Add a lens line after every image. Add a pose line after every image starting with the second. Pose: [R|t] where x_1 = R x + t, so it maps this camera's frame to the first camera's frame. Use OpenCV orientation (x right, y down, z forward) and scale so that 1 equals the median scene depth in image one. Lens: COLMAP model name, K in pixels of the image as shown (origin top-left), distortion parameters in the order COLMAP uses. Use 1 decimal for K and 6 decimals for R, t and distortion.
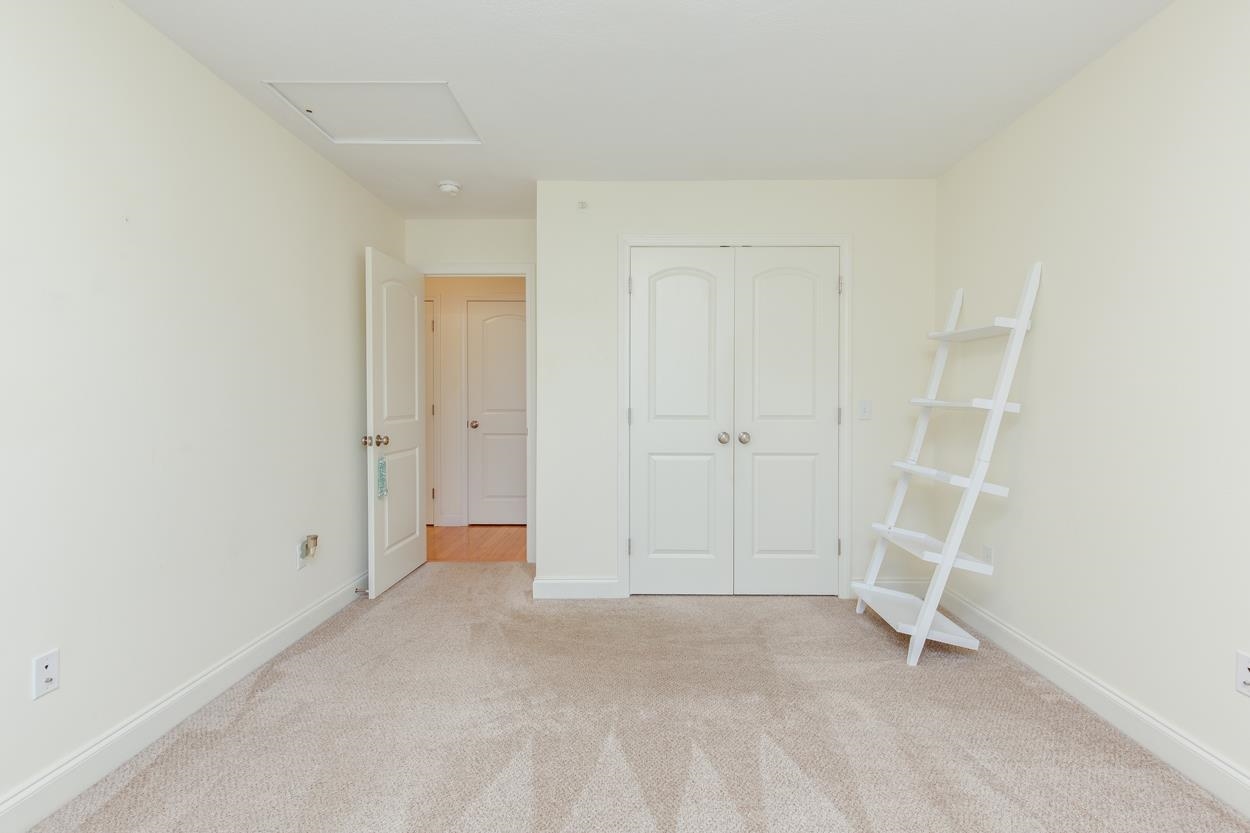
lens RADIAL K [[567.1, 0, 624.5], [0, 567.1, 414.4], [0, 0, 1]] dist [0.001826, -0.000276]
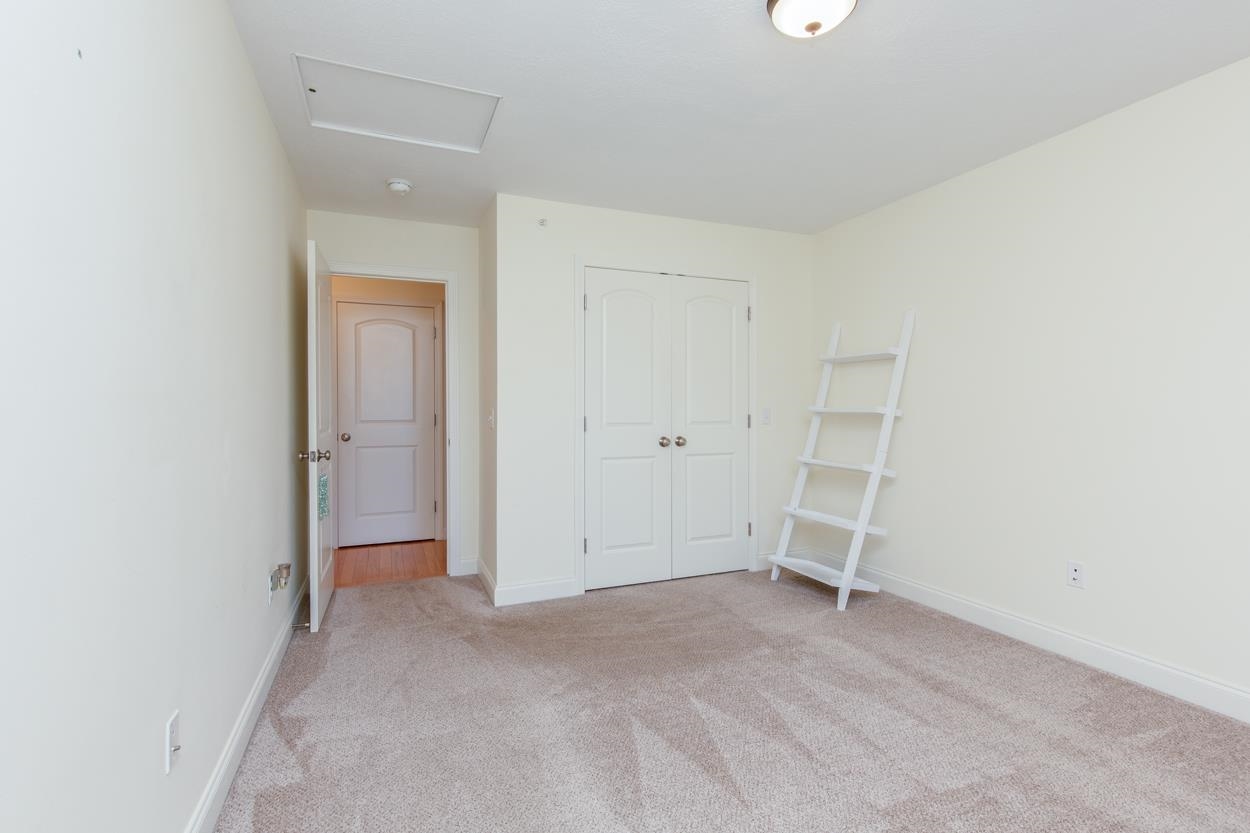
lens RADIAL K [[562.3, 0, 607.8], [0, 562.3, 420.4], [0, 0, 1]] dist [0.003555, -0.000255]
pose [[0.926247, -0.012869, 0.376697, -0.356349], [0.015289, 0.999877, -0.003434, 0.000806], [-0.376606, 0.008940, 0.926330, -0.001316]]
